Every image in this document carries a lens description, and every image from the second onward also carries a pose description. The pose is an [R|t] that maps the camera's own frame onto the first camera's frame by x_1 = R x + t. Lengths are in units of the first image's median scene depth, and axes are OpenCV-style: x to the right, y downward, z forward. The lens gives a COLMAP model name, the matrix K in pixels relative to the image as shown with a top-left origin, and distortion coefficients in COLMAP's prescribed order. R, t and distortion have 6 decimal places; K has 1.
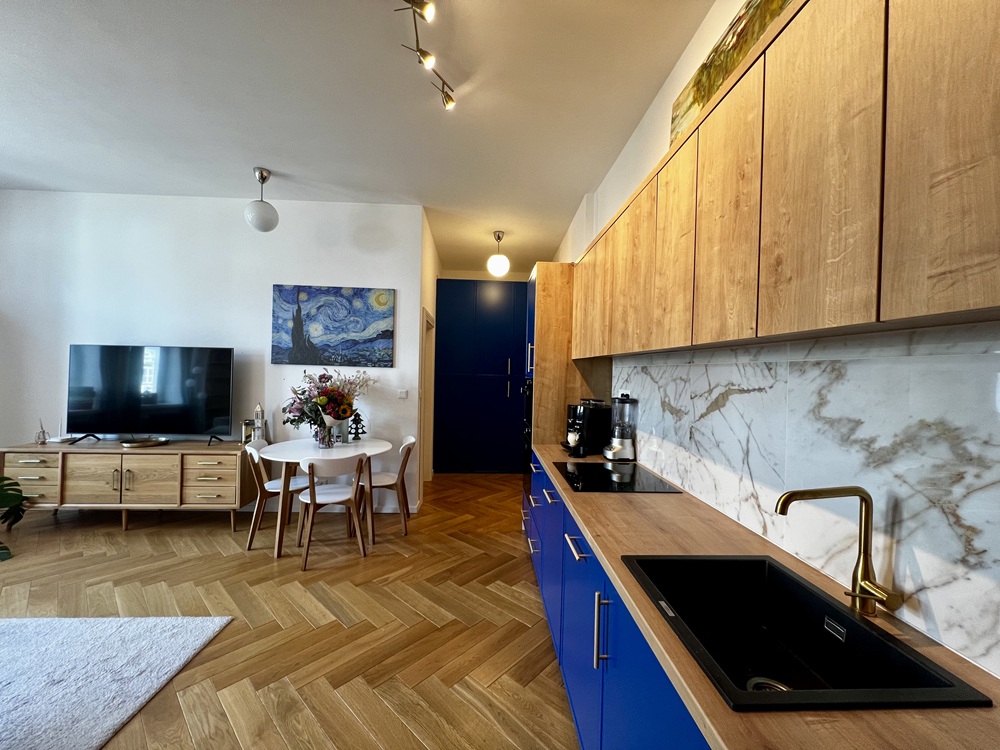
lens RADIAL K [[399.4, 0, 499.1], [0, 399.4, 373.6], [0, 0, 1]] dist [-0.003650, 0.000983]
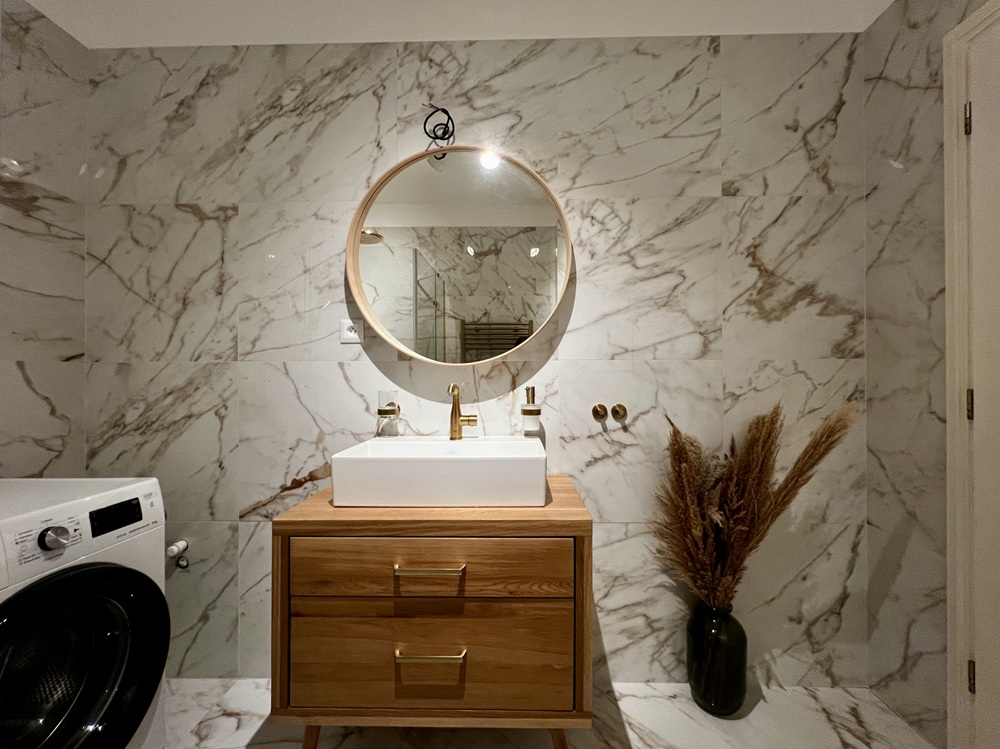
lens RADIAL K [[425.9, 0, 516.8], [0, 425.9, 375.2], [0, 0, 1]] dist [-0.000951, 0.000258]
pose [[-0.018437, 0.020610, 0.999618, -0.182571], [-0.013778, -0.999698, 0.020357, -0.034525], [0.999735, -0.013398, 0.018715, -0.034357]]
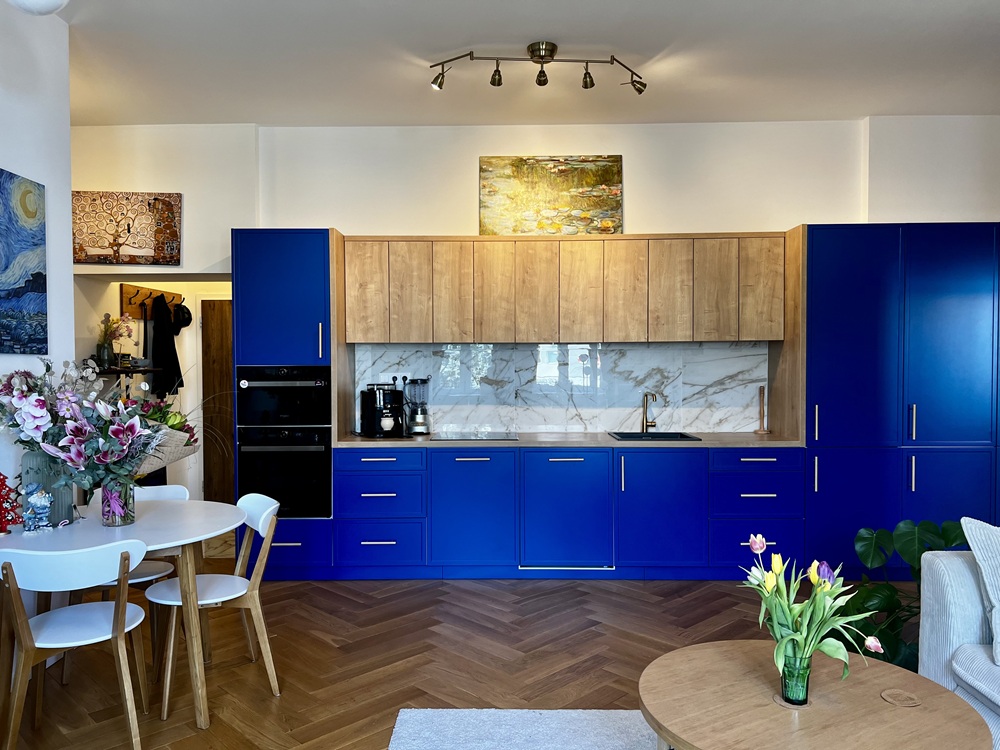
lens RADIAL K [[749.3, 0, 494.5], [0, 749.3, 382.7], [0, 0, 1]] dist [0.063043, -0.074916]
pose [[0.052247, -0.051342, 0.997314, -1.372757], [0.013006, 0.998628, 0.050728, -0.025198], [-0.998549, 0.010320, 0.052843, 0.525264]]
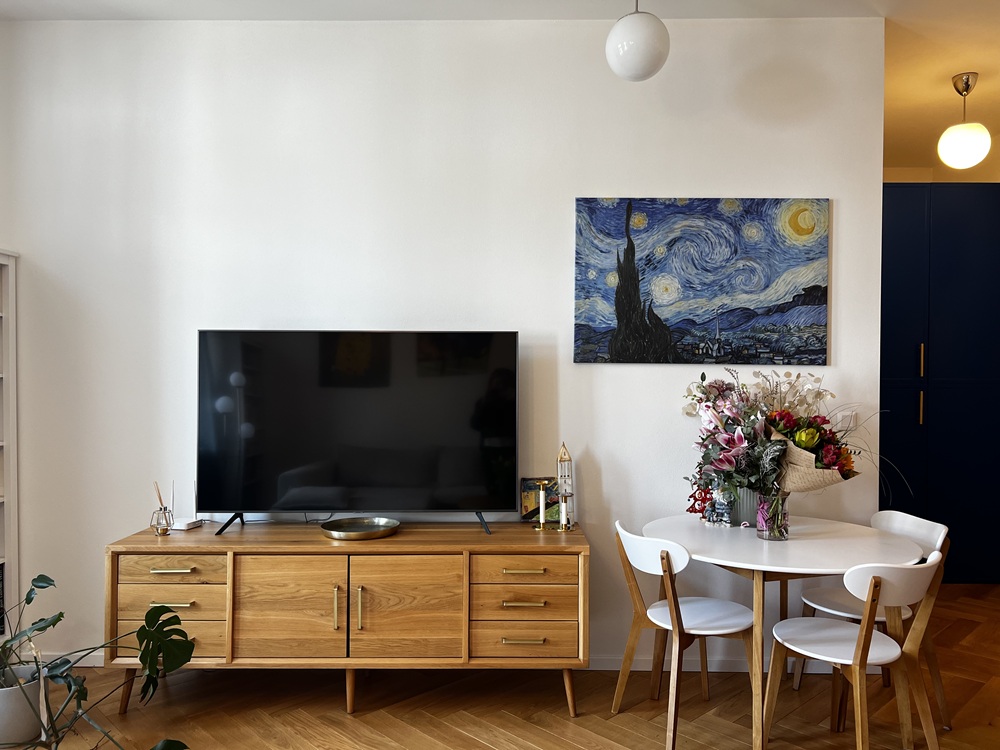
lens RADIAL K [[749.3, 0, 500.5], [0, 749.3, 382.6], [0, 0, 1]] dist [0.063043, -0.074916]
pose [[0.998137, -0.018678, -0.058086, -0.732225], [0.018865, 0.999818, 0.002673, -0.005297], [0.058025, -0.003764, 0.998308, 0.102333]]
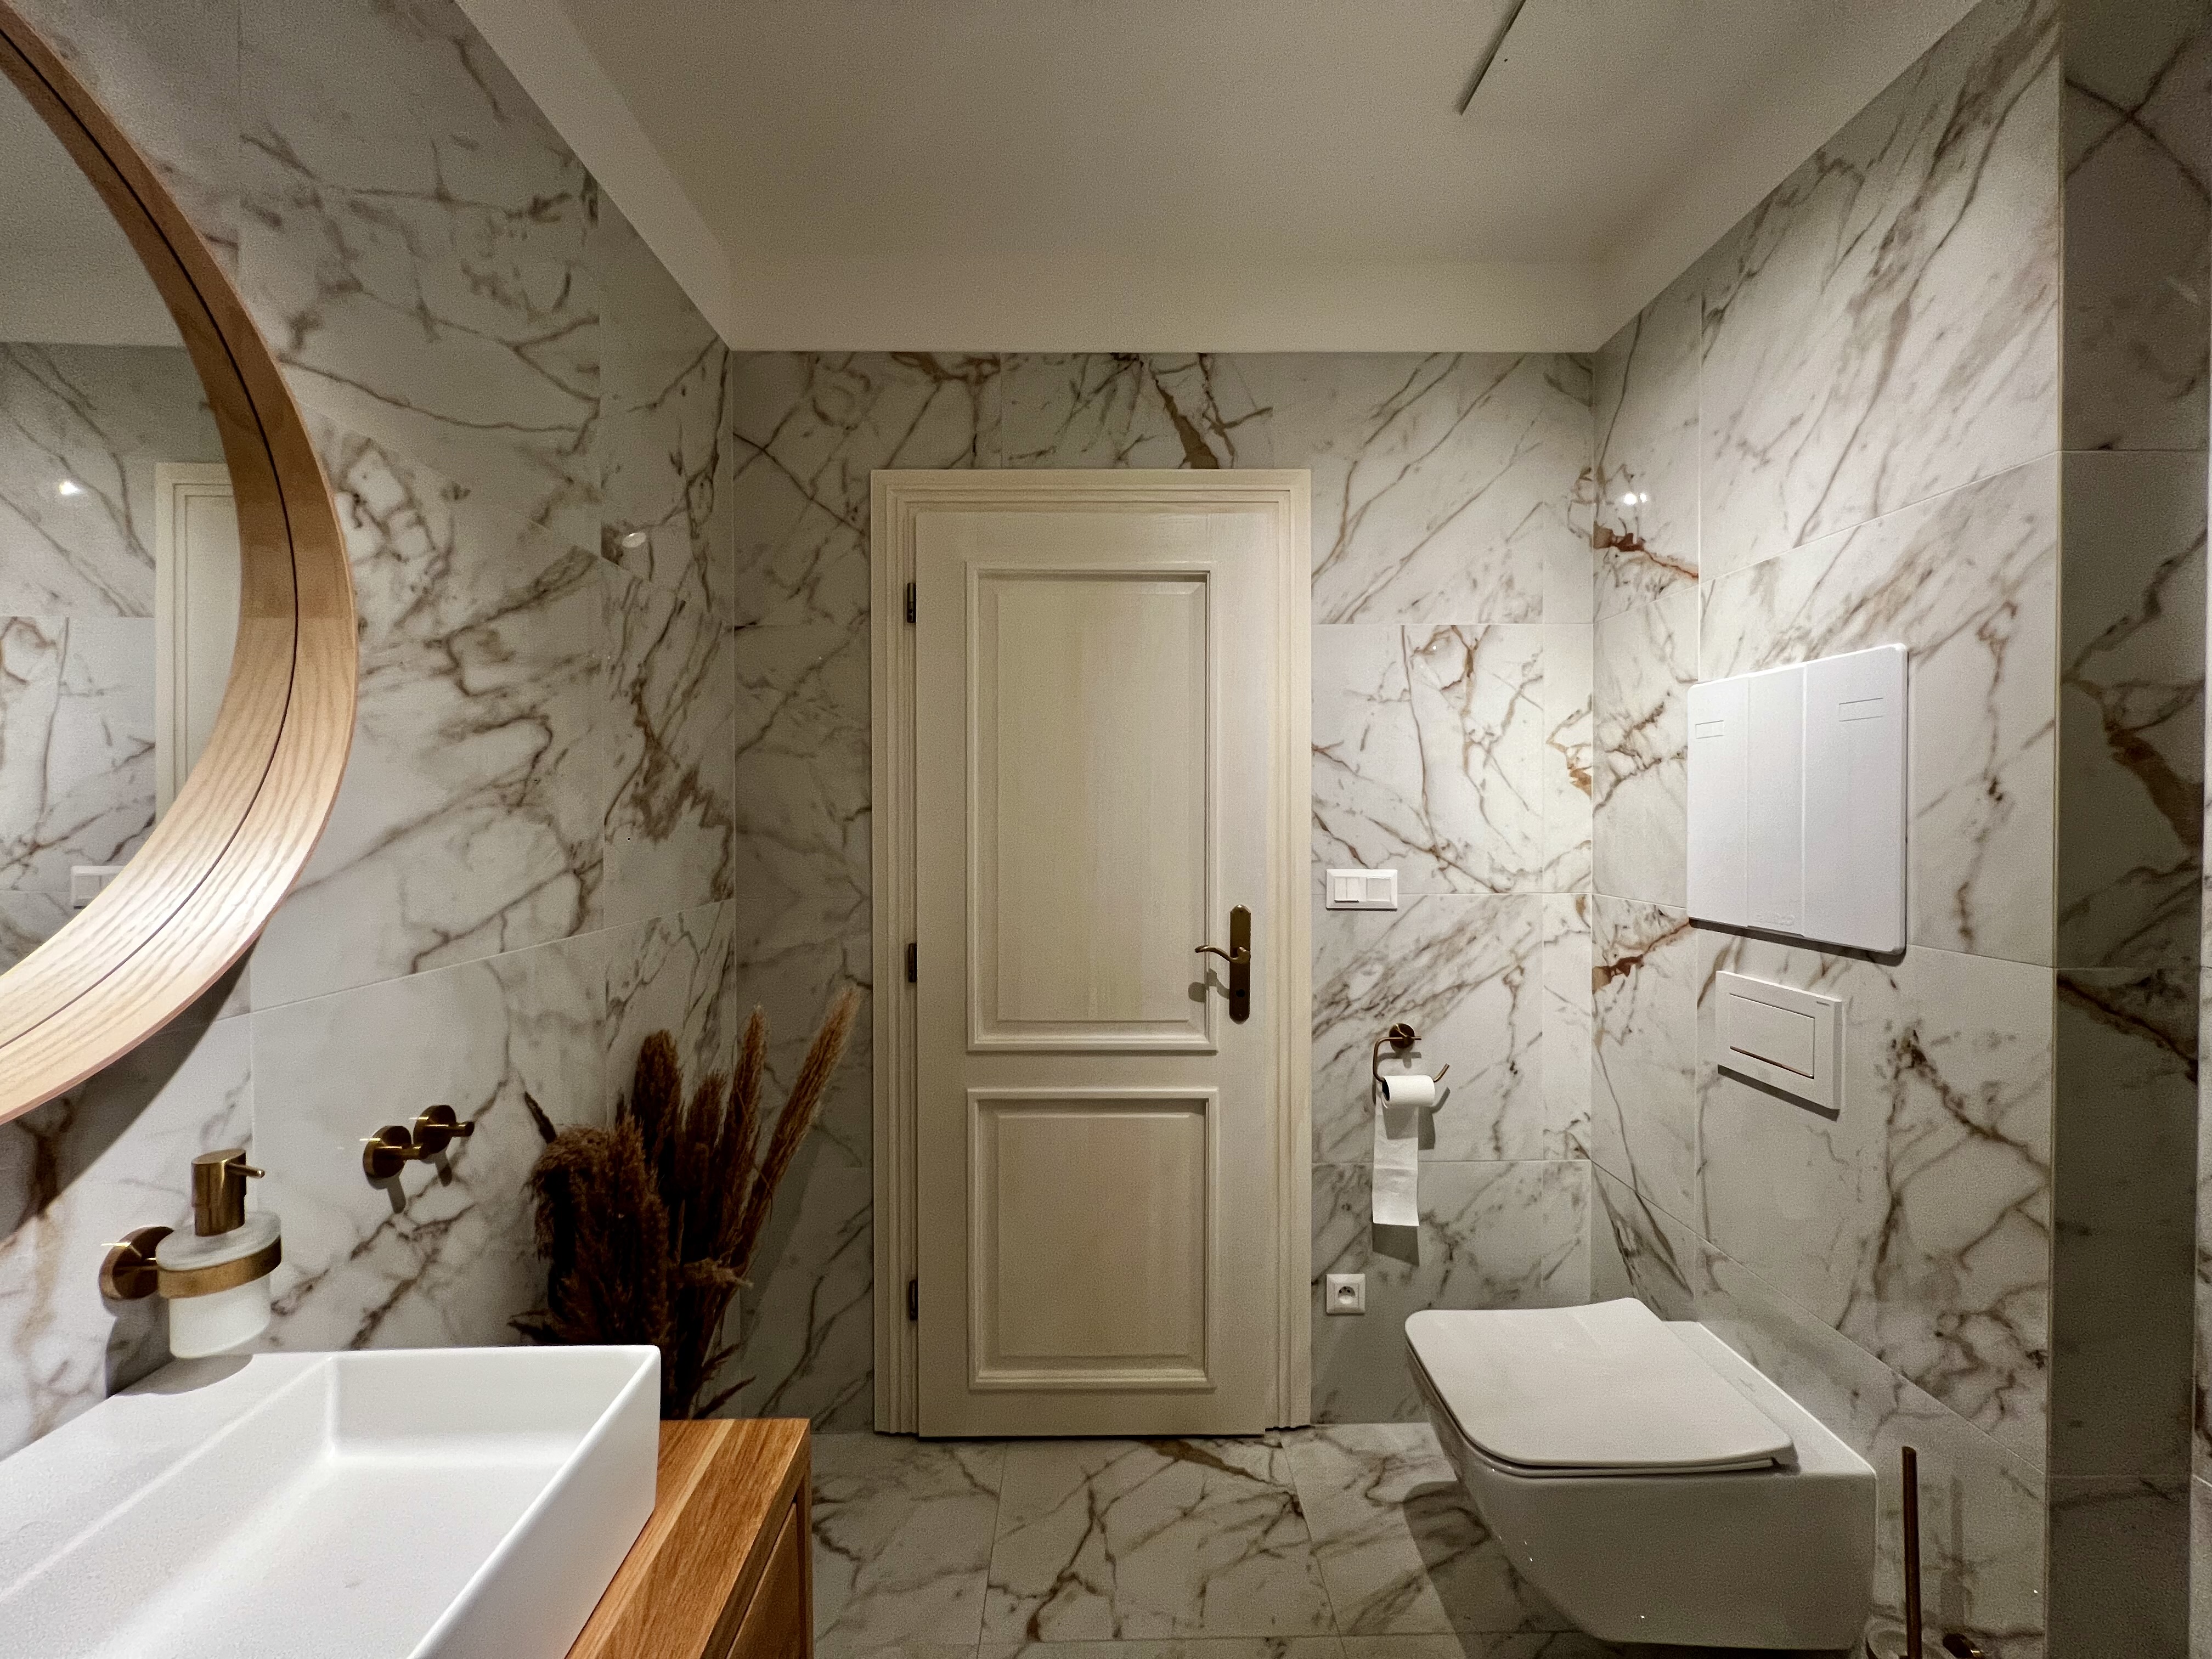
lens RADIAL K [[883.6, 0, 1107.9], [0, 883.6, 830.5], [0, 0, 1]] dist [-0.003650, 0.000983]
pose [[-0.998642, 0.021666, -0.047373, 0.059743], [-0.020287, -0.999362, -0.029408, 0.045345], [-0.047980, -0.028407, 0.998444, -0.238861]]
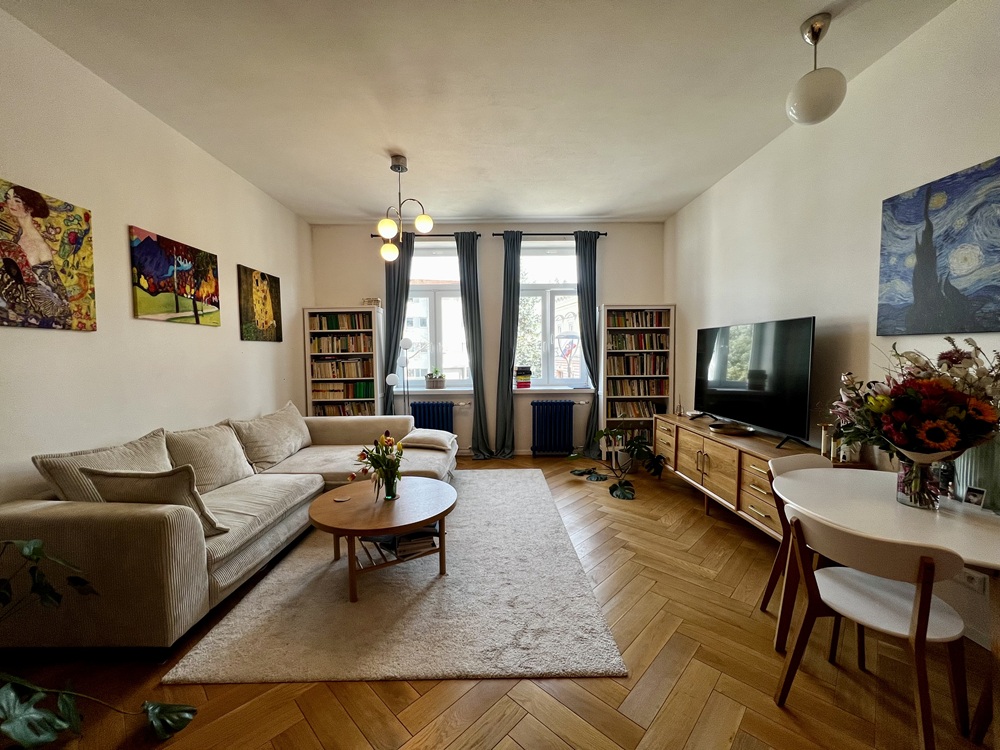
lens RADIAL K [[399.4, 0, 501.4], [0, 399.4, 373.2], [0, 0, 1]] dist [-0.003650, 0.000983]
pose [[-0.022761, 0.029857, -0.999295, 0.049671], [0.000880, 0.999554, 0.029845, 0.015397], [0.999741, -0.000200, -0.022778, 0.541448]]
